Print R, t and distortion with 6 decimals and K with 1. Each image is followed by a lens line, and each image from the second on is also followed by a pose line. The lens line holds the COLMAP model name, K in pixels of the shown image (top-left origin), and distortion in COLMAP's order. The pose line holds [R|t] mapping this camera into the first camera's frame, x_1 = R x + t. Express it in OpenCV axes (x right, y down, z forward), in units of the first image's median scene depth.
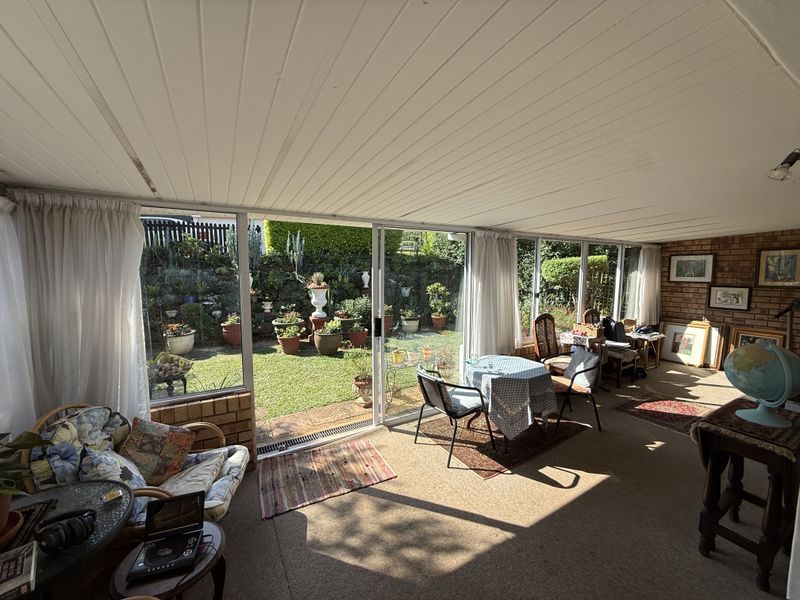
lens RADIAL K [[318.3, 0, 398.5], [0, 318.3, 297.2], [0, 0, 1]] dist [-0.000988, -0.000070]
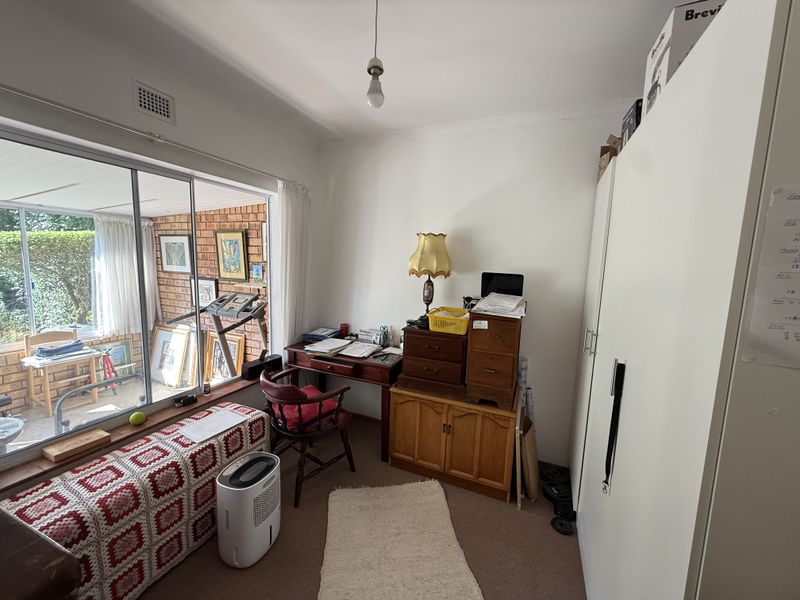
lens RADIAL K [[318.3, 0, 398.5], [0, 318.3, 297.2], [0, 0, 1]] dist [-0.000988, -0.000070]
pose [[0.803334, -0.047088, 0.593665, 0.857351], [0.019091, 0.998393, 0.053356, -0.018621], [-0.595223, -0.031529, 0.802942, 0.090144]]
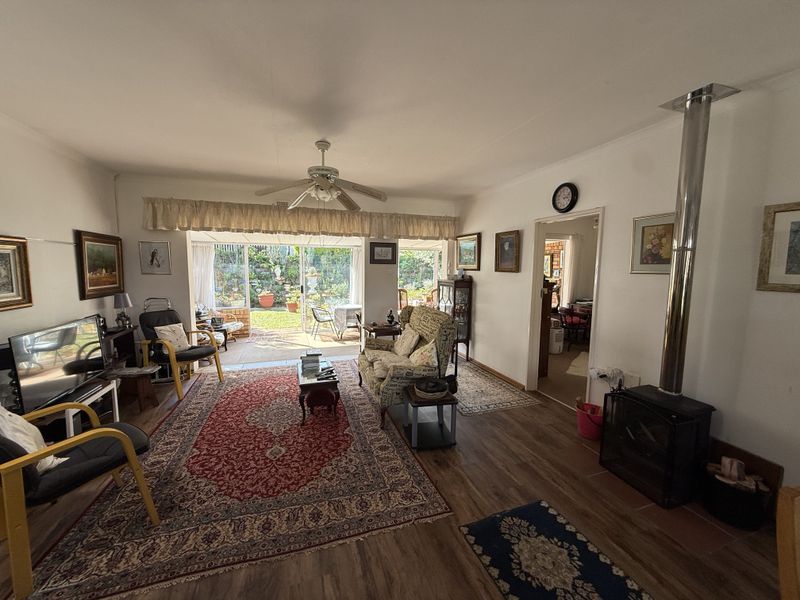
lens RADIAL K [[318.3, 0, 398.5], [0, 318.3, 297.2], [0, 0, 1]] dist [-0.000988, -0.000070]
pose [[0.979937, 0.025179, -0.197709, 0.629685], [-0.022623, 0.999629, 0.015176, 0.054326], [0.198017, -0.010398, 0.980143, -0.668360]]
